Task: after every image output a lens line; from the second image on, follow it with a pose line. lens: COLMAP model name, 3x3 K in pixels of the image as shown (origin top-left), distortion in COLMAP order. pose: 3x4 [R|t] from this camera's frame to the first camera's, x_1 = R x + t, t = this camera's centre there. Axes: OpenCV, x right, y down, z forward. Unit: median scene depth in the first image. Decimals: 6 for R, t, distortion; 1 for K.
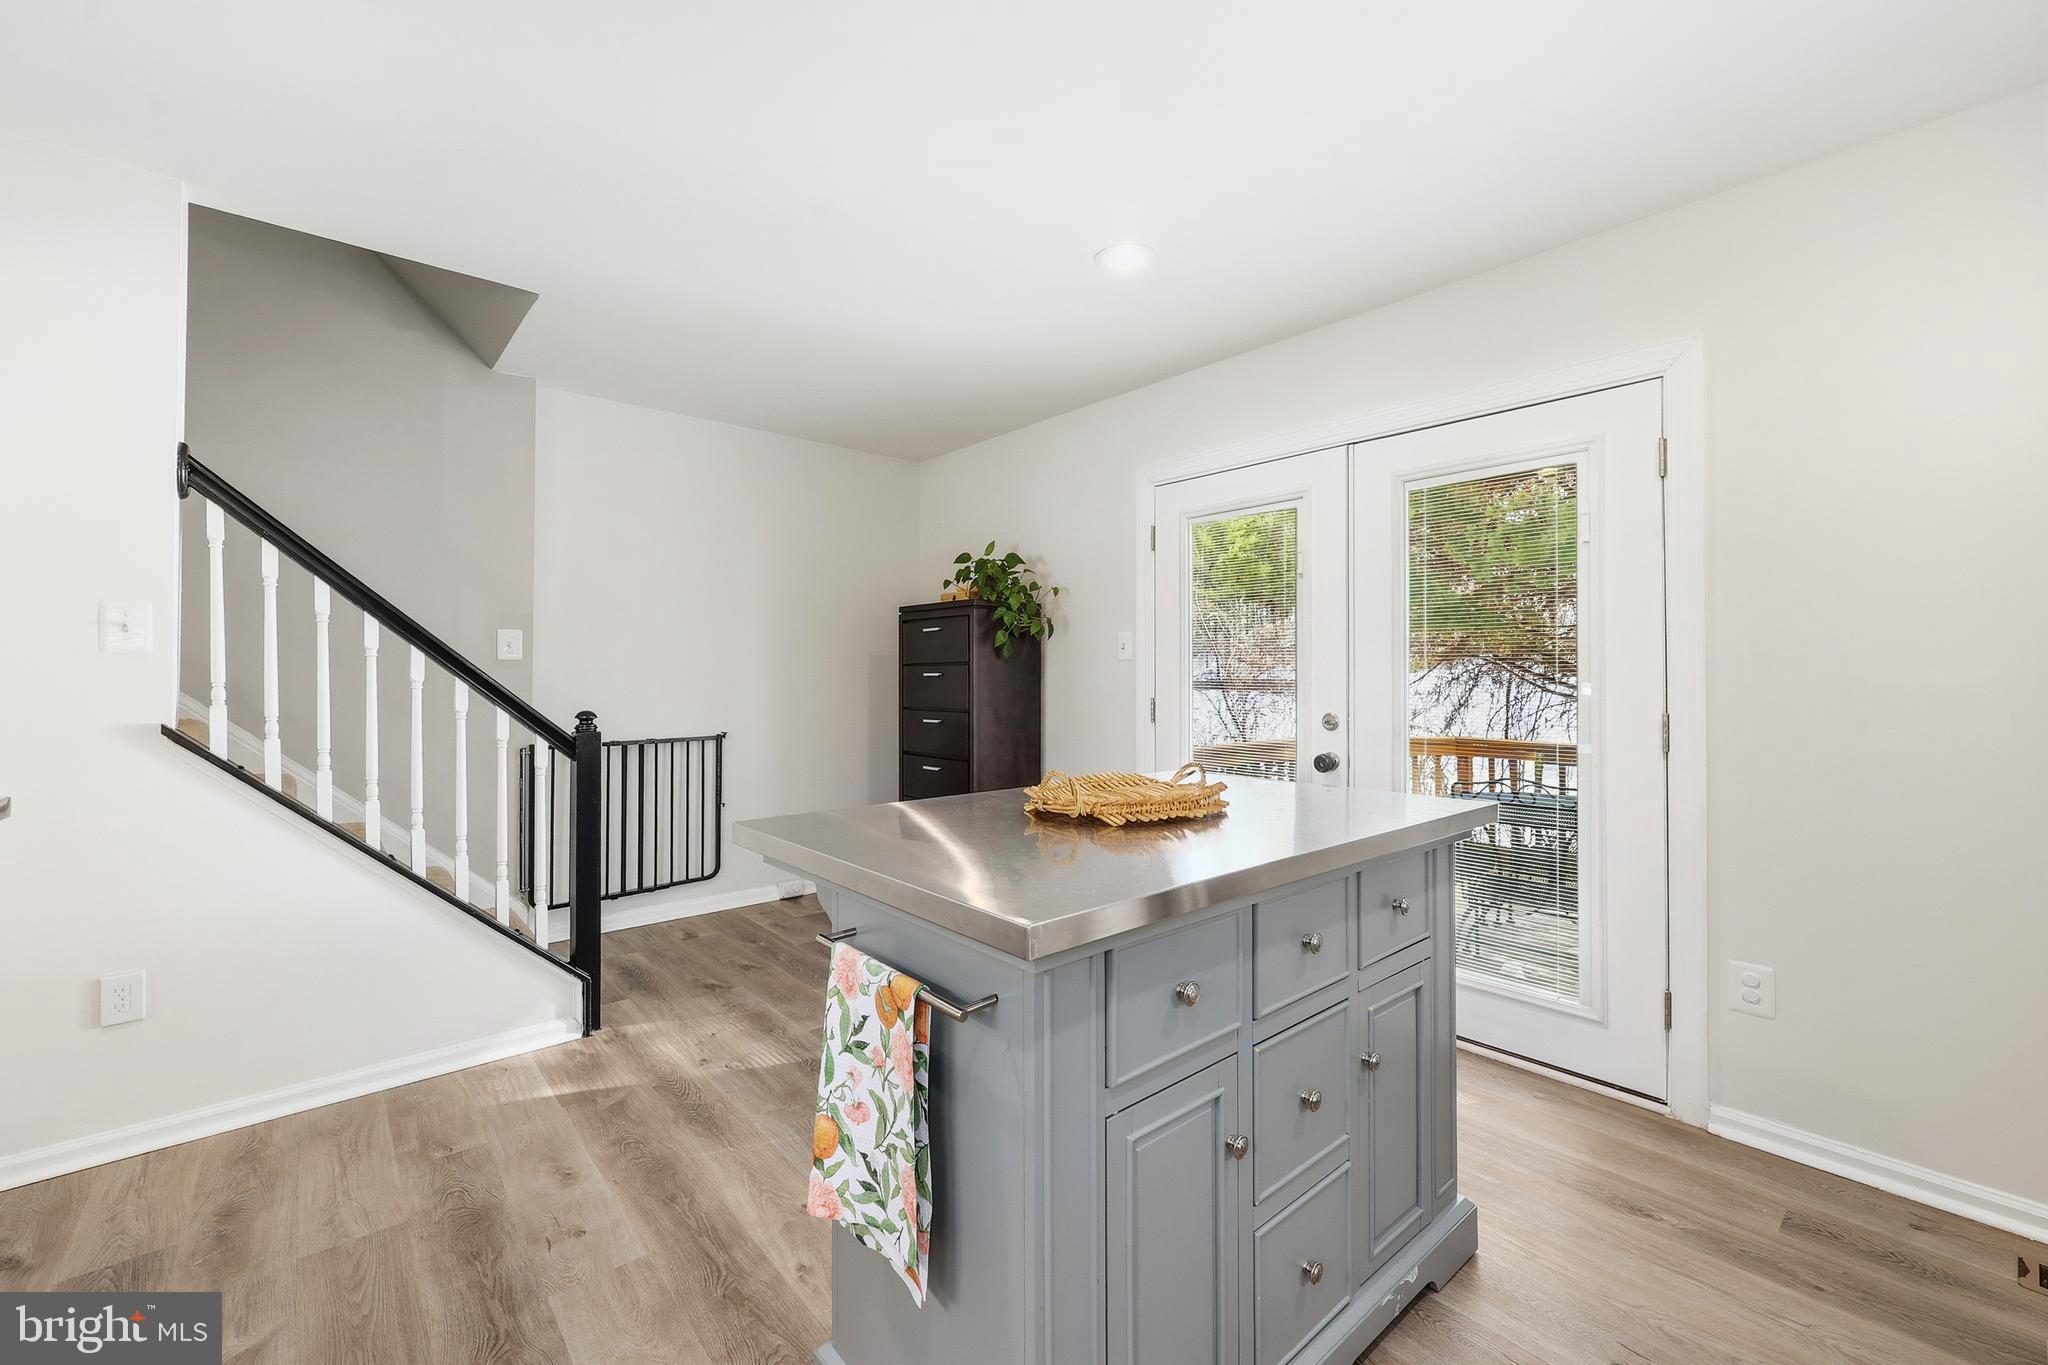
lens RADIAL K [[823.7, 0, 1021.7], [0, 823.7, 684.5], [0, 0, 1]] dist [-0.011563, -0.000097]
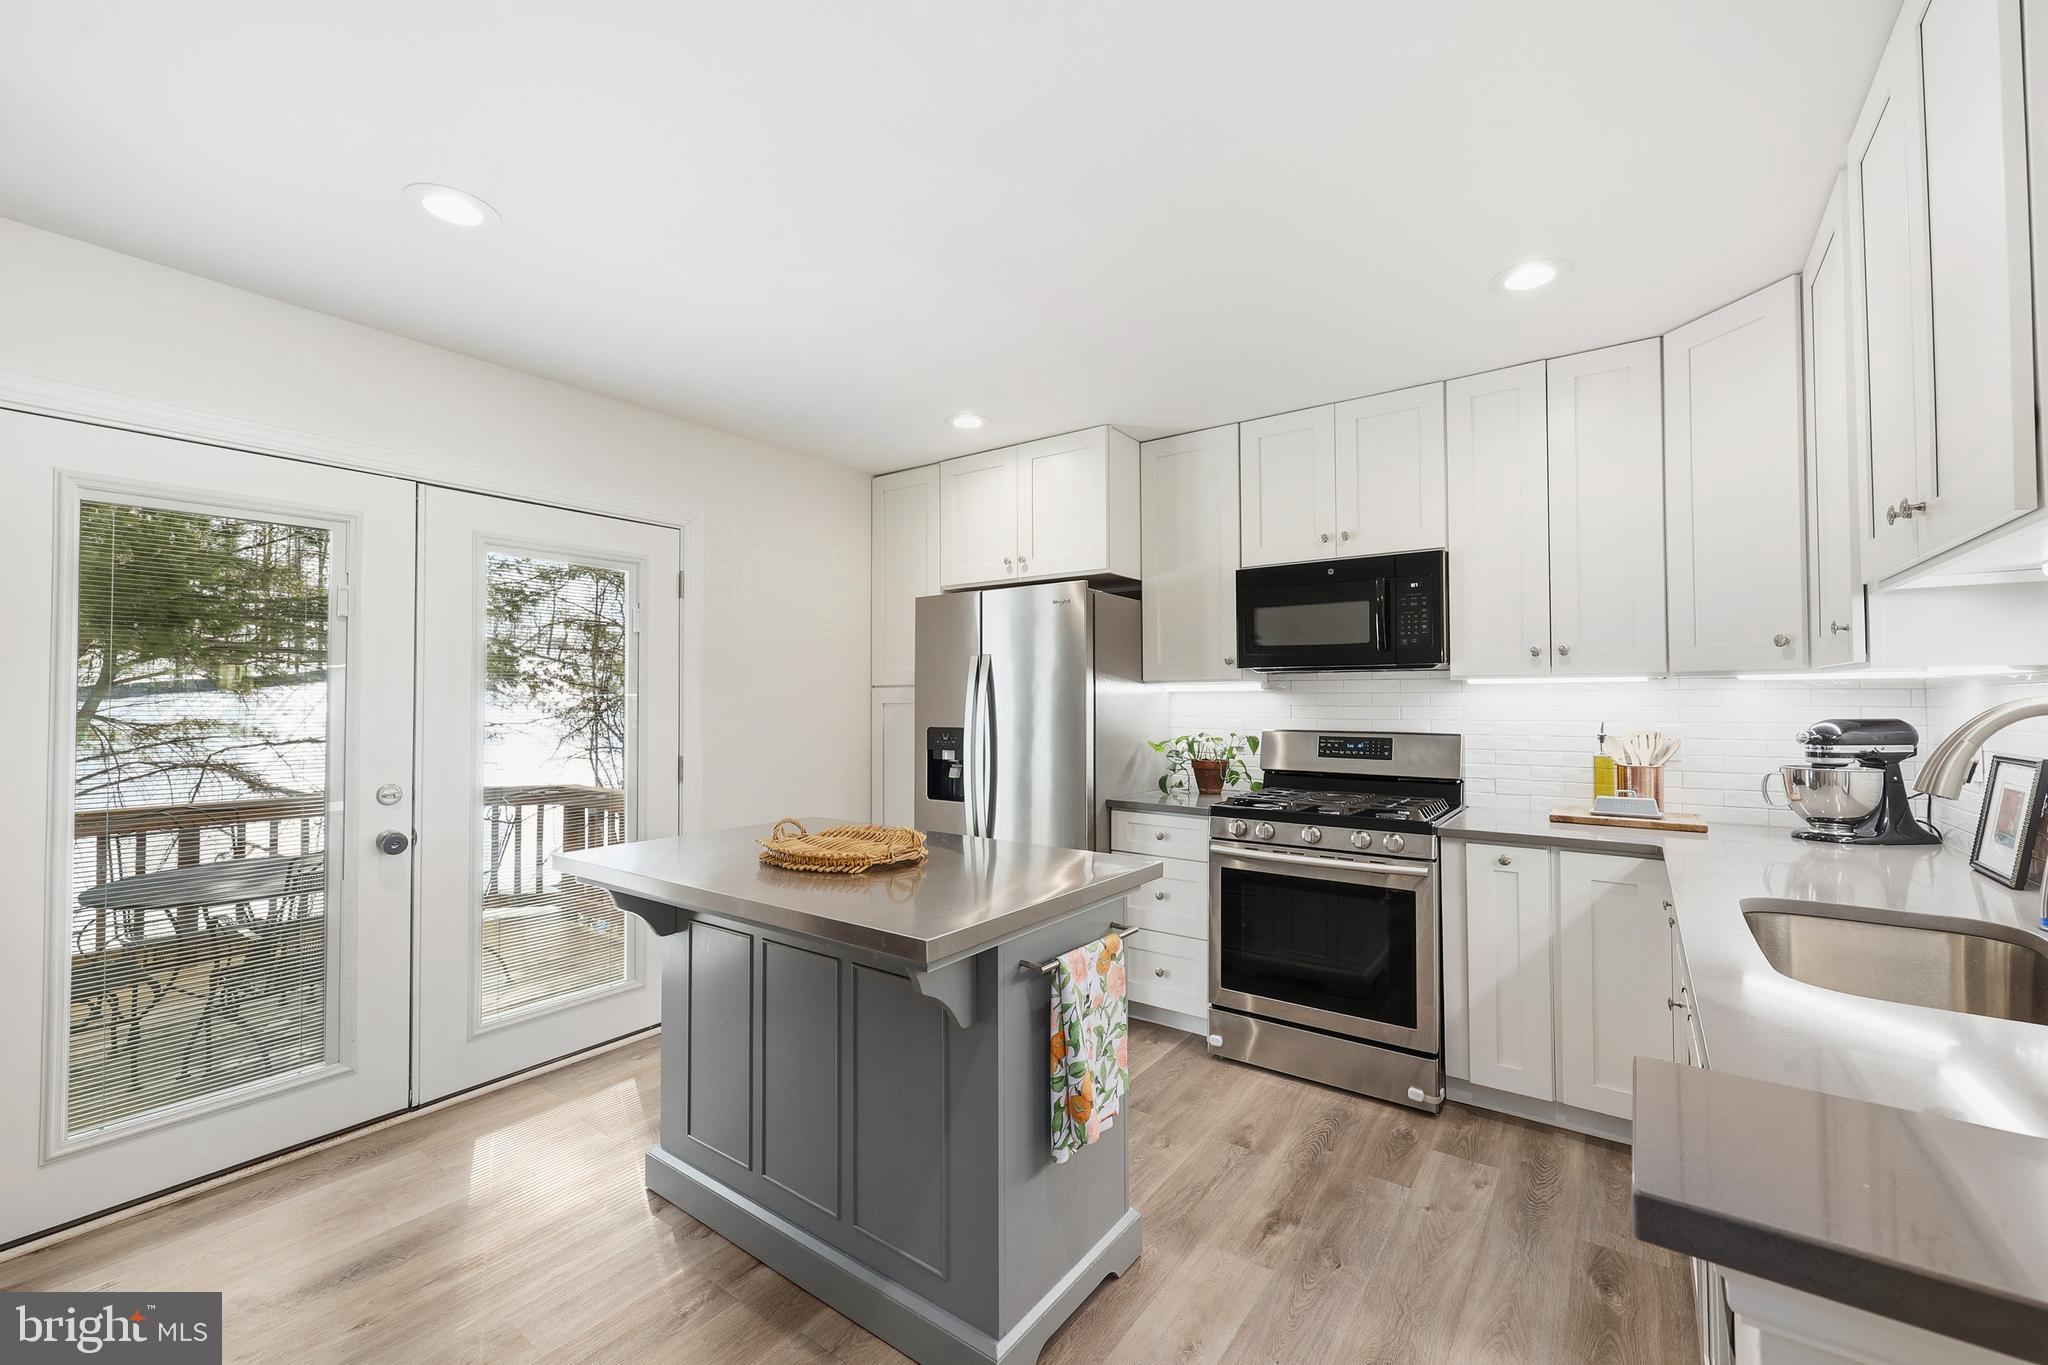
lens RADIAL K [[823.7, 0, 1036.6], [0, 823.7, 687.8], [0, 0, 1]] dist [-0.011563, -0.000097]
pose [[-0.243432, 0.013034, 0.969830, -1.705689], [0.011826, 0.999875, -0.010470, -0.133680], [-0.969846, 0.008920, -0.243556, 1.512998]]
